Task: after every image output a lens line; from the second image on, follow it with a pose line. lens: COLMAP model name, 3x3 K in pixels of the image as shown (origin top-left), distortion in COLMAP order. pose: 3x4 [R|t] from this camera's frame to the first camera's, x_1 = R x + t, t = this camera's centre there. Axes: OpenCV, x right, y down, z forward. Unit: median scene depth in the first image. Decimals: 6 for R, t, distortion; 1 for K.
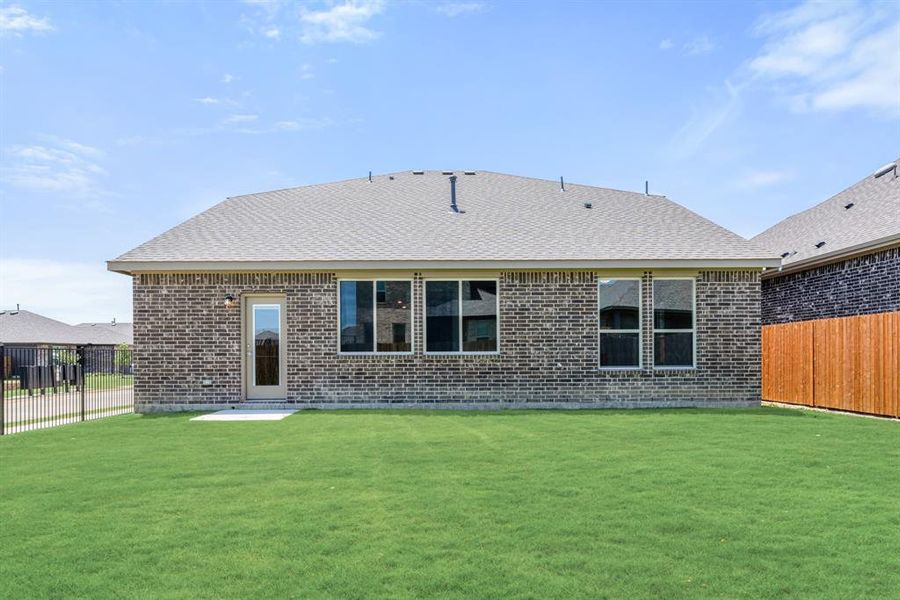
lens RADIAL K [[374.3, 0, 446.7], [0, 374.3, 299.3], [0, 0, 1]] dist [-0.000073, 0.000084]
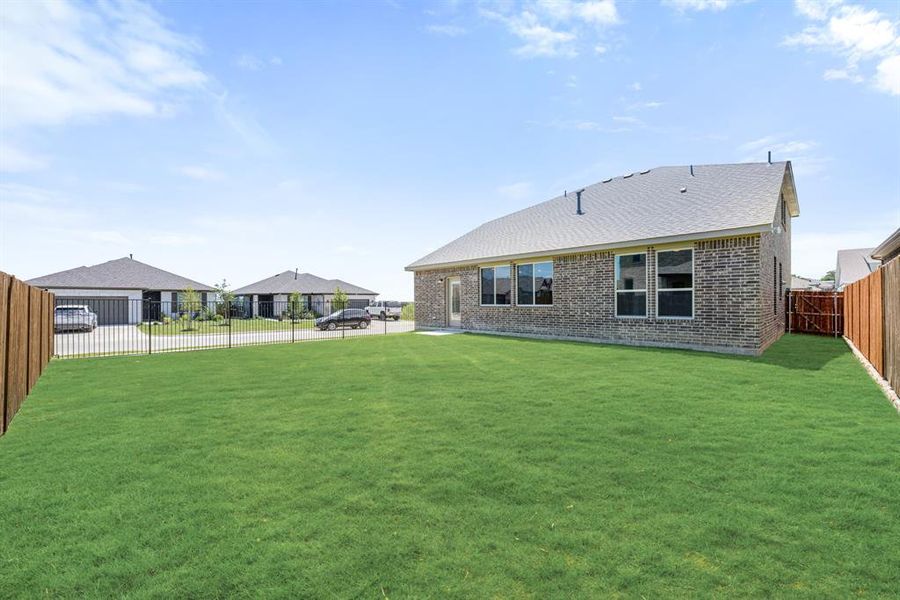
lens RADIAL K [[374.3, 0, 446.7], [0, 374.3, 299.3], [0, 0, 1]] dist [-0.000073, 0.000084]
pose [[0.688424, -0.007288, -0.725271, 1.020958], [-0.000663, 0.999943, -0.010677, 0.133285], [0.725308, 0.007831, 0.688380, -0.484735]]
